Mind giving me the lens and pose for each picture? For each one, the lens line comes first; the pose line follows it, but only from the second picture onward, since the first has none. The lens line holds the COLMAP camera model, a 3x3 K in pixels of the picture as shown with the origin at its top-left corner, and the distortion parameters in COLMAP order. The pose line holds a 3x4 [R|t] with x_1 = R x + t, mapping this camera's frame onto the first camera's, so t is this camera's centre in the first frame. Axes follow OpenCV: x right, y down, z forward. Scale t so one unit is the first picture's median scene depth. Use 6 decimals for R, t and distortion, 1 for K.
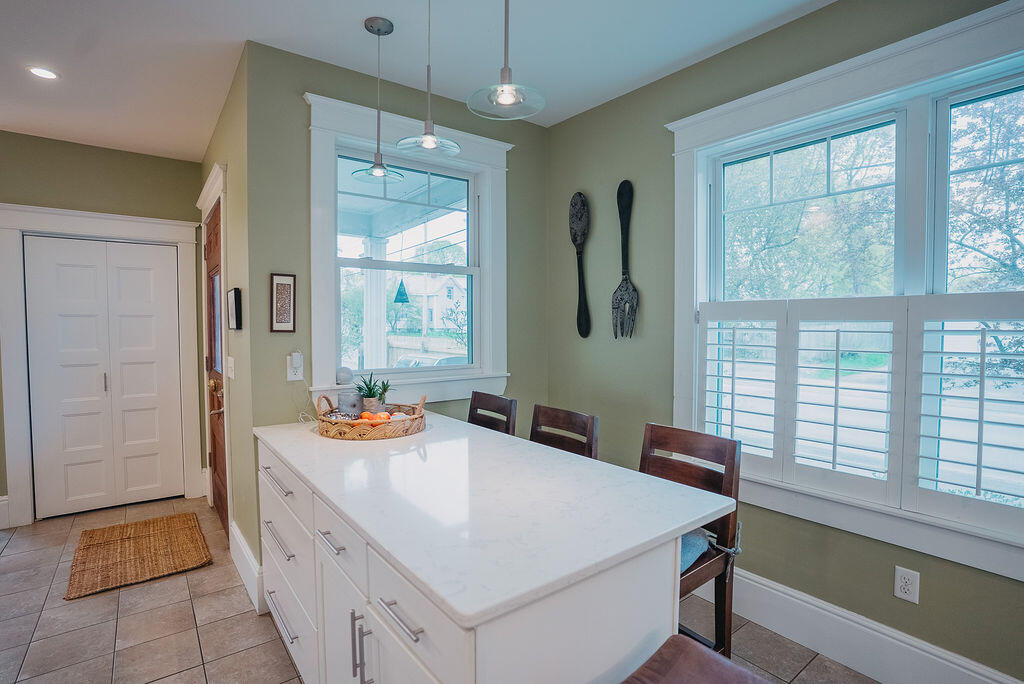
lens RADIAL K [[501.3, 0, 509.8], [0, 501.3, 344.9], [0, 0, 1]] dist [-0.073739, 0.032806]
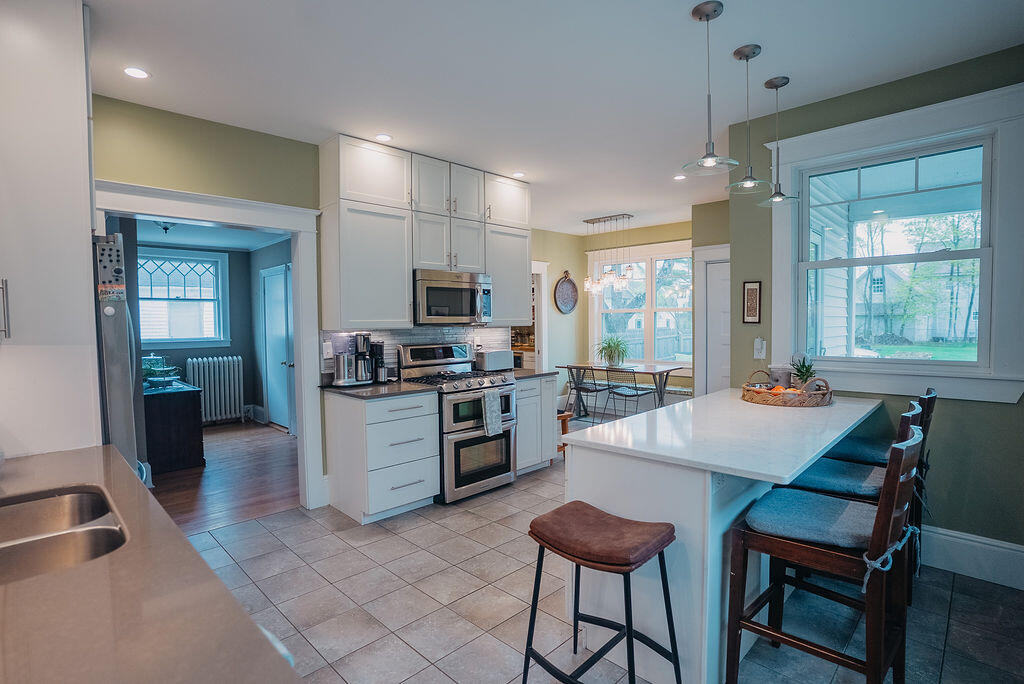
lens RADIAL K [[501.3, 0, 509.8], [0, 501.3, 344.9], [0, 0, 1]] dist [-0.073739, 0.032806]
pose [[0.143165, 0.045241, -0.988664, 0.686224], [-0.028362, 0.998732, 0.041595, -0.002631], [0.989292, 0.022085, 0.144267, 0.108250]]
